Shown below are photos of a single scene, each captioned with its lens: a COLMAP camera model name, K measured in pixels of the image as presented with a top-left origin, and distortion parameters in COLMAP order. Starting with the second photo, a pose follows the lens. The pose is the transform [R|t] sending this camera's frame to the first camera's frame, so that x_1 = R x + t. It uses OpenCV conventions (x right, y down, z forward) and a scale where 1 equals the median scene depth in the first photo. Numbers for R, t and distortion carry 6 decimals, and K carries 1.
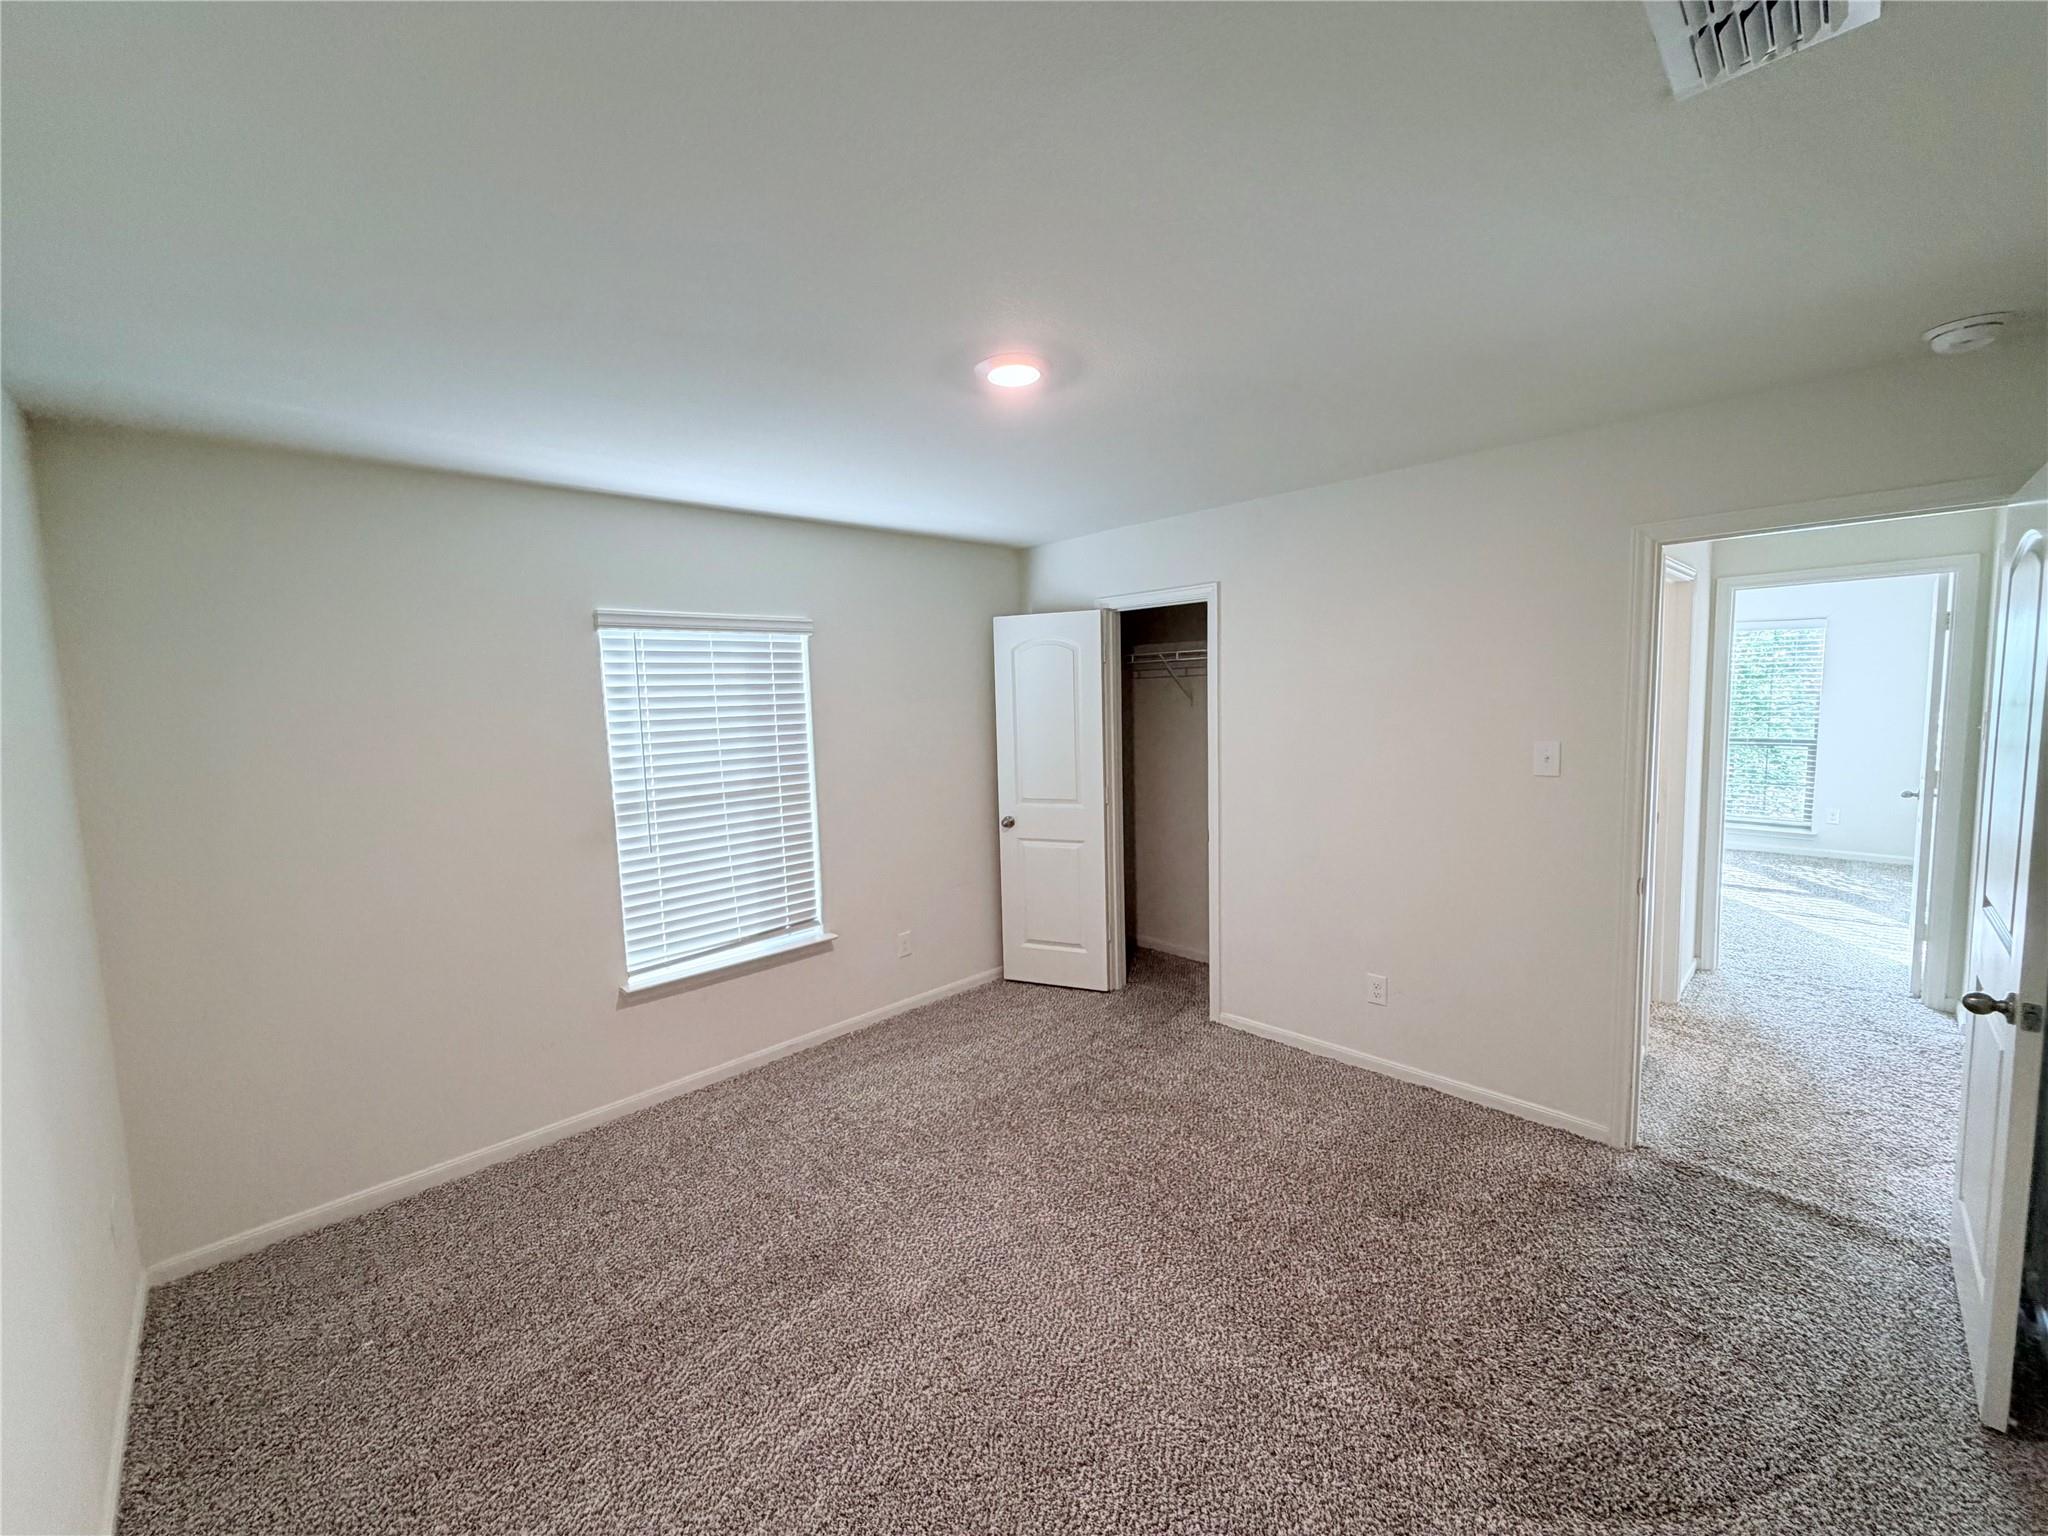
lens RADIAL K [[824.9, 0, 1018.9], [0, 824.9, 772.9], [0, 0, 1]] dist [-0.000387, 0.000079]
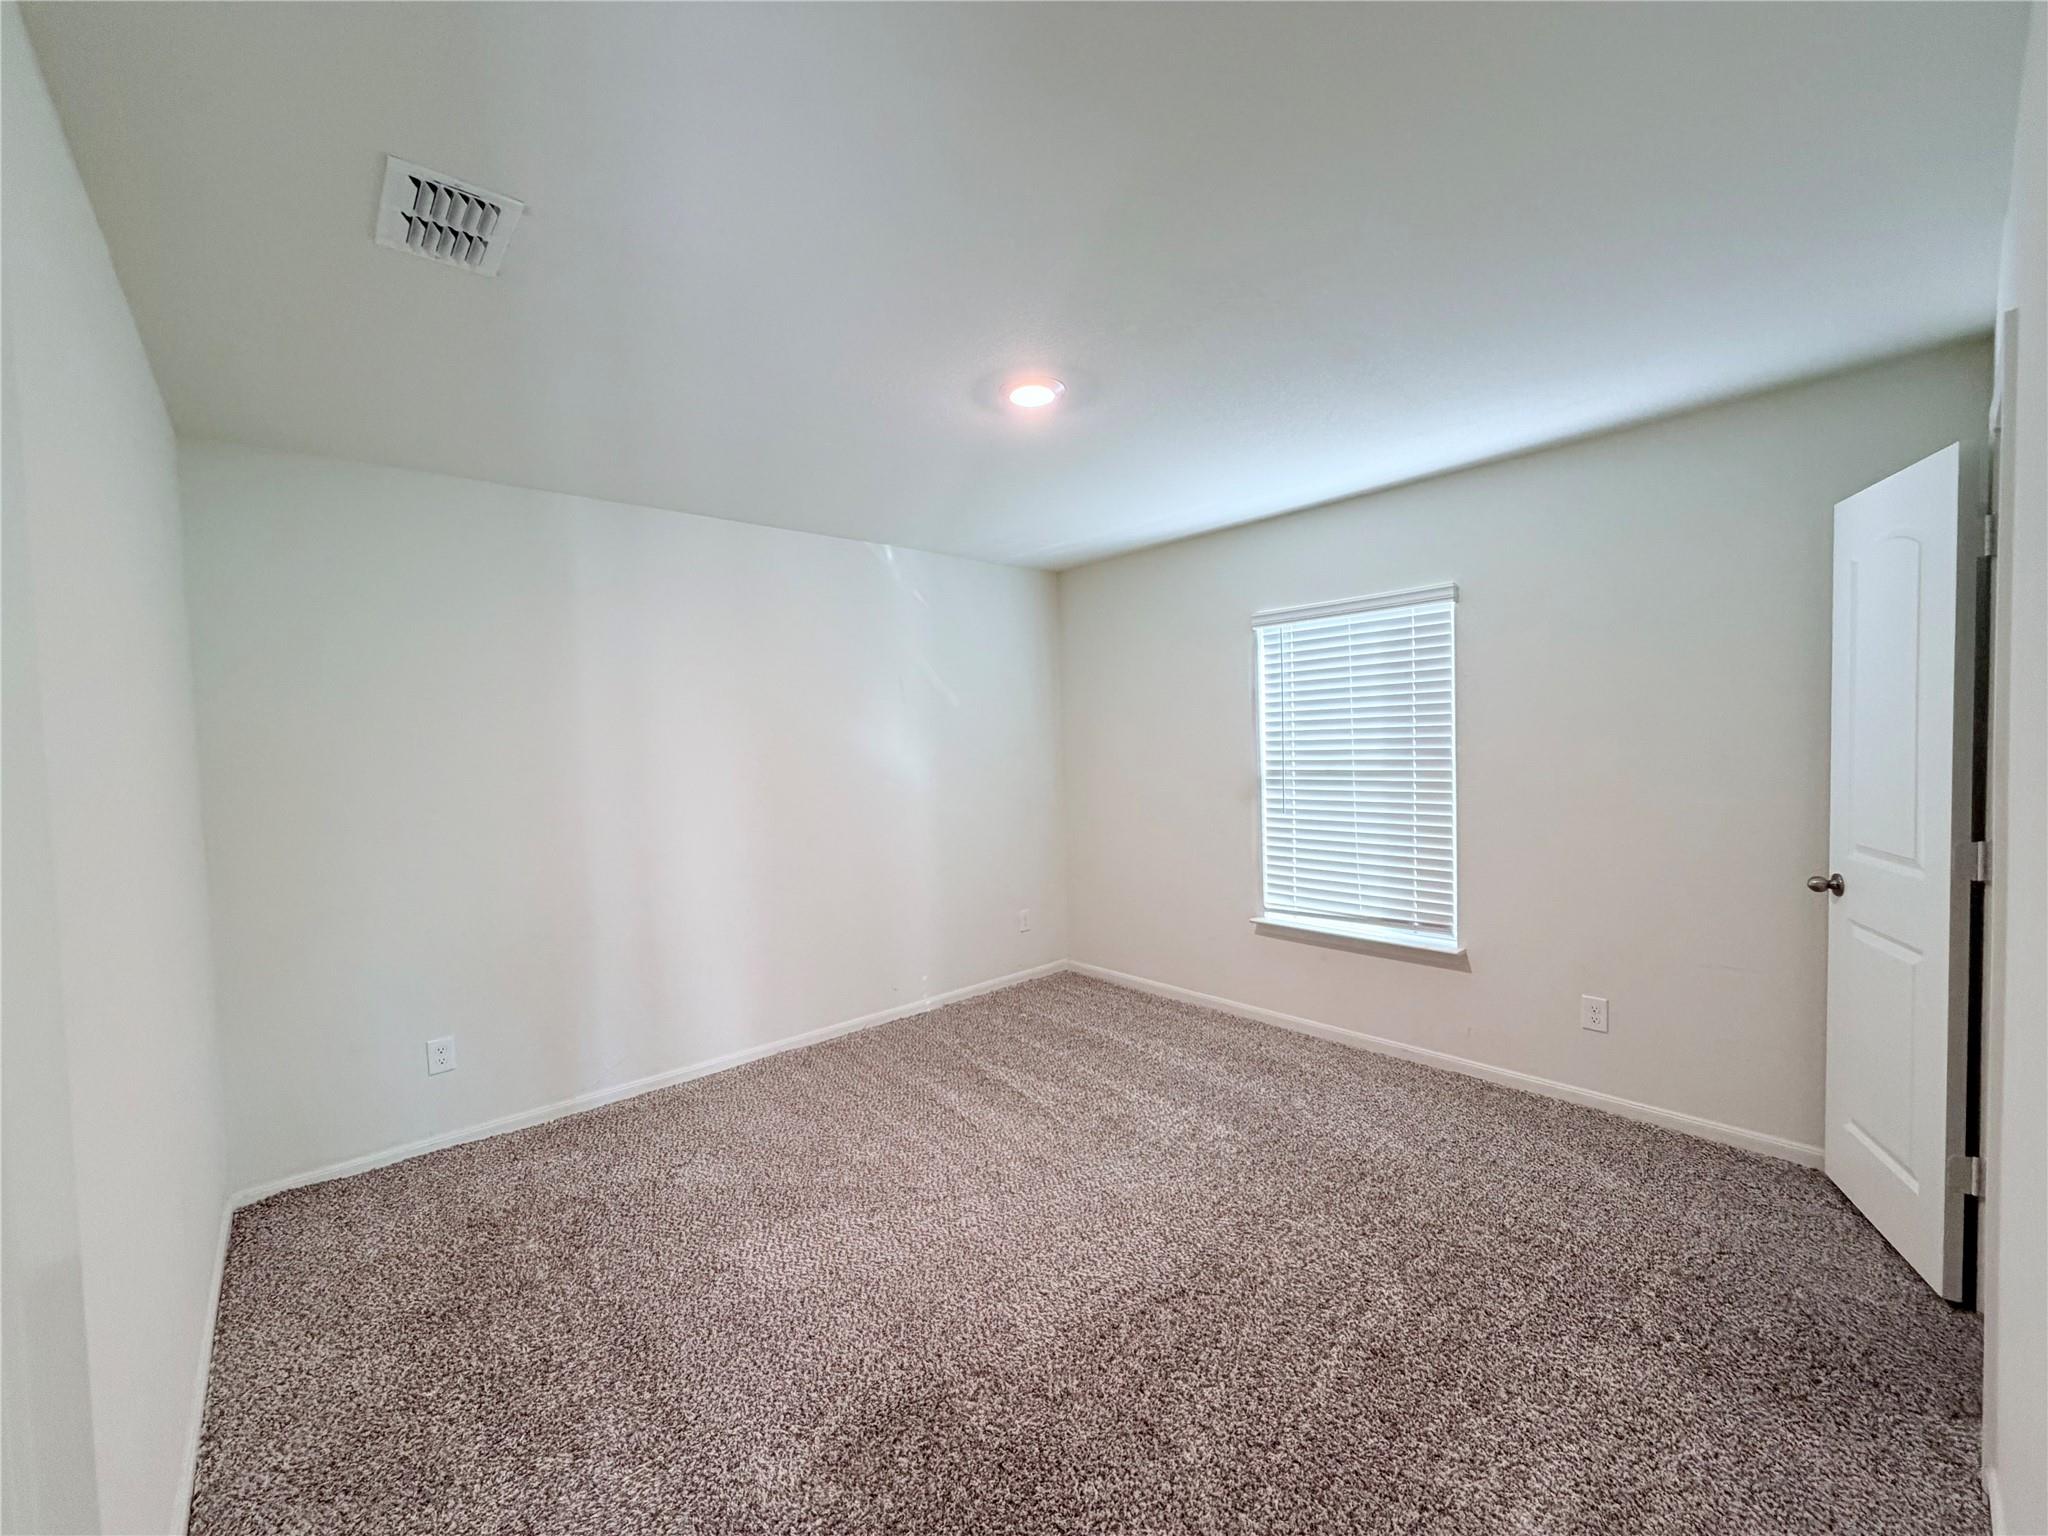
lens RADIAL K [[824.9, 0, 1017.4], [0, 824.9, 766.8], [0, 0, 1]] dist [-0.000387, 0.000079]
pose [[-0.055825, 0.065977, -0.996258, 0.664522], [-0.063093, 0.995587, 0.069468, -0.024473], [0.996445, 0.066735, -0.051416, 0.602882]]
